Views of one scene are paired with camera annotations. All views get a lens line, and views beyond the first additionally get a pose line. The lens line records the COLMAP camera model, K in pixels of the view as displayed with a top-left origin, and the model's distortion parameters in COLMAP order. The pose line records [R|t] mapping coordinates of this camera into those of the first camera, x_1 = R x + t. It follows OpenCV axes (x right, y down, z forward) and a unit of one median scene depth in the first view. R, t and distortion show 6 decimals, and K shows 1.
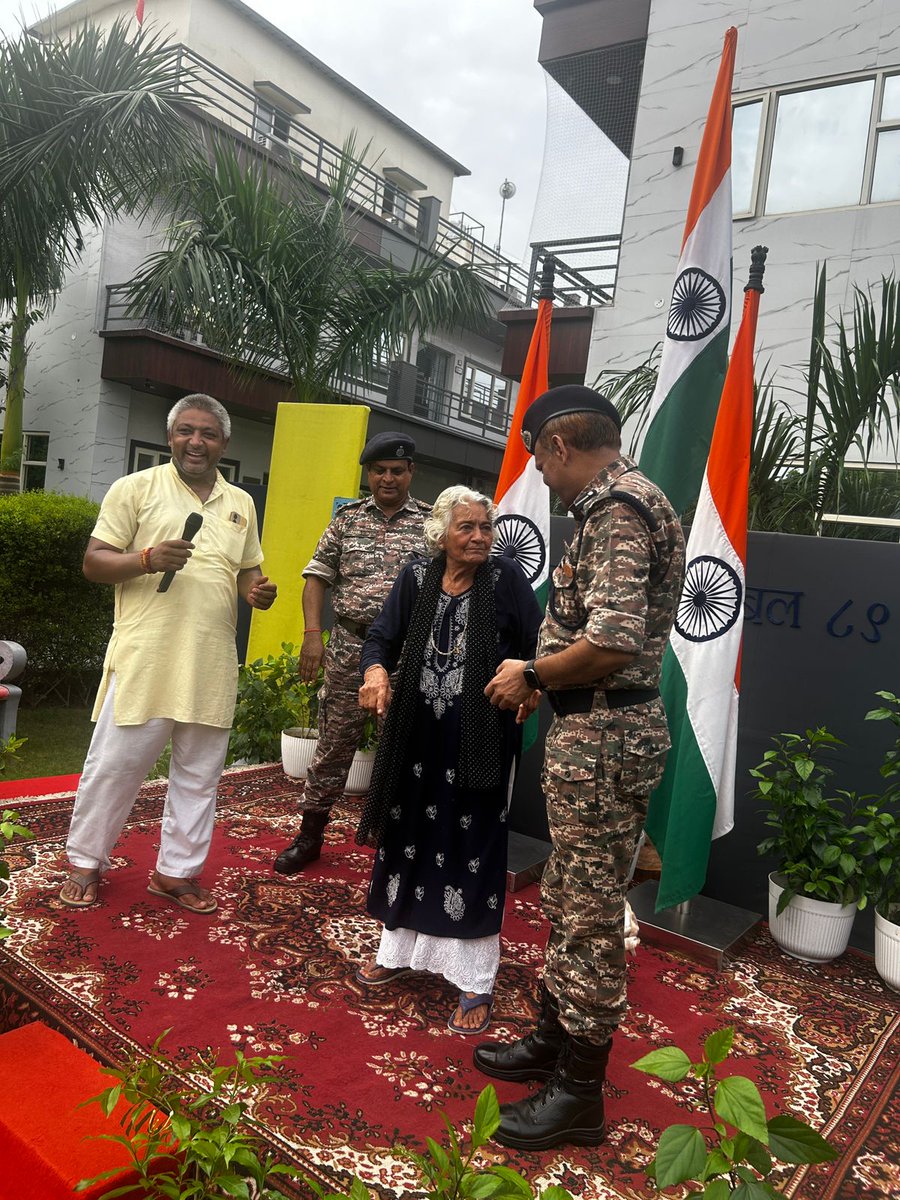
lens RADIAL K [[922.7, 0, 450.0], [0, 922.7, 600.0], [0, 0, 1]] dist [-0.008471, -0.005509]
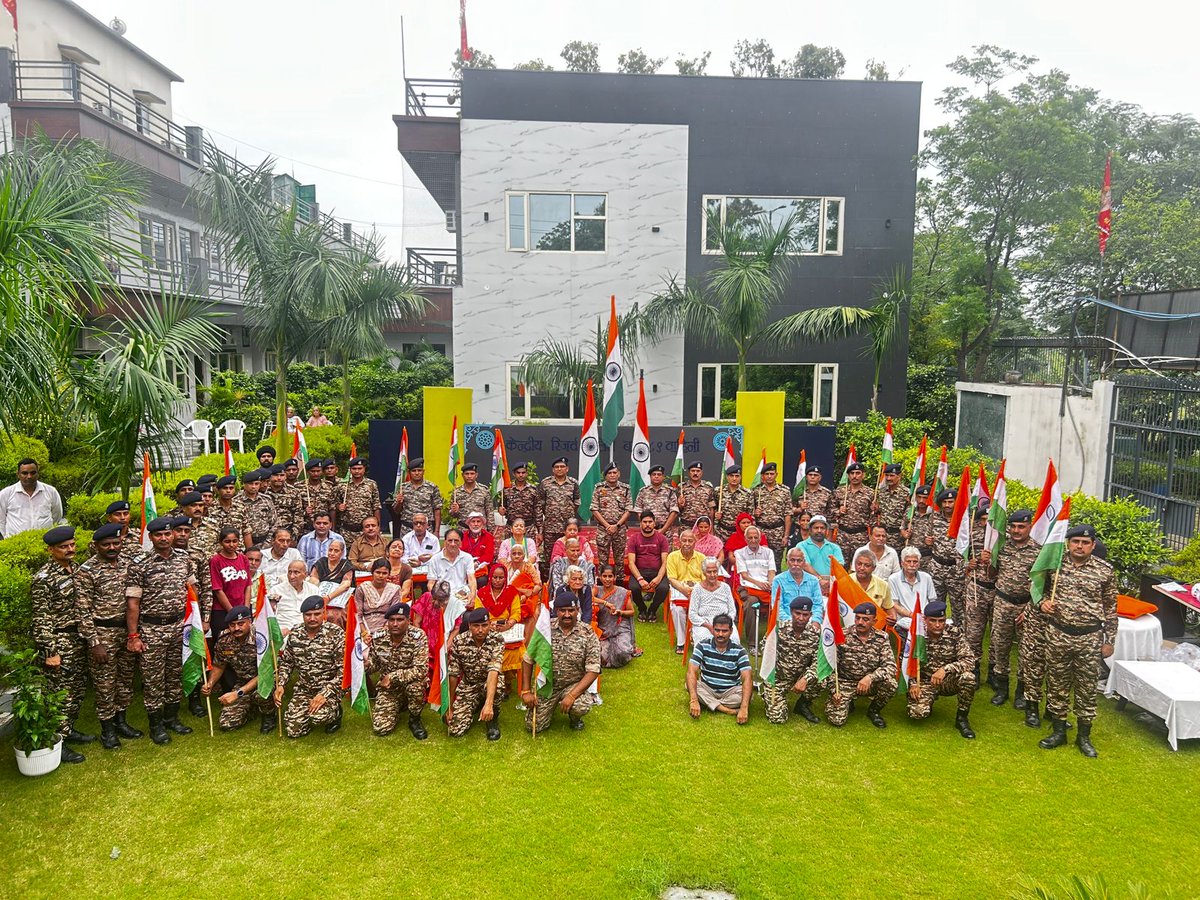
lens RADIAL K [[922.7, 0, 600.0], [0, 922.7, 450.0], [0, 0, 1]] dist [-0.008471, -0.005509]
pose [[0.780776, -0.186518, 0.596322, -0.494017], [0.113203, 0.980837, 0.158568, -0.145149], [-0.614471, -0.056301, 0.786928, -0.461056]]
